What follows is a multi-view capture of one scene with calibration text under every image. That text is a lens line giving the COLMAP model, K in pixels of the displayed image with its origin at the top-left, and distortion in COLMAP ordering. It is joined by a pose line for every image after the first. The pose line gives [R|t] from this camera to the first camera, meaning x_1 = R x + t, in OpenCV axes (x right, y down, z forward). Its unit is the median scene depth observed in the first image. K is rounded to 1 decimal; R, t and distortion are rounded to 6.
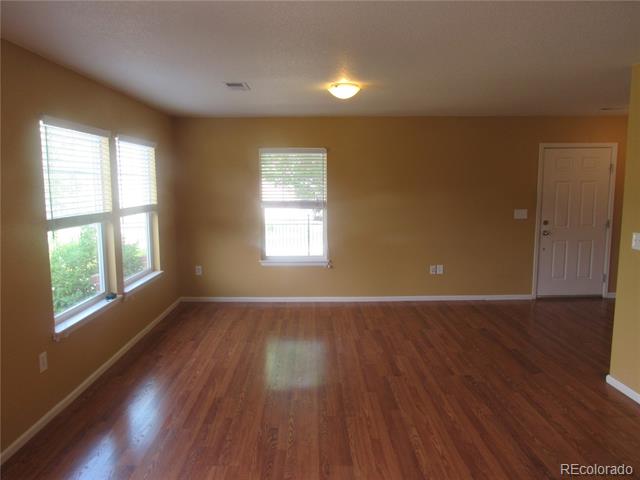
lens RADIAL K [[450.1, 0, 317.3], [0, 450.1, 241.1], [0, 0, 1]] dist [-0.038527, 0.005227]
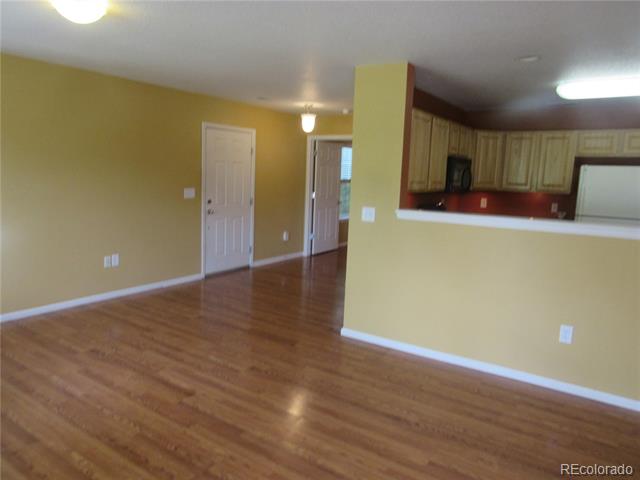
lens RADIAL K [[450.1, 0, 317.3], [0, 450.1, 241.1], [0, 0, 1]] dist [-0.038527, 0.005227]
pose [[0.551905, -0.090297, 0.829004, -0.255598], [0.051989, 0.995912, 0.073866, -0.017438], [-0.832285, 0.002332, 0.554343, 0.276033]]
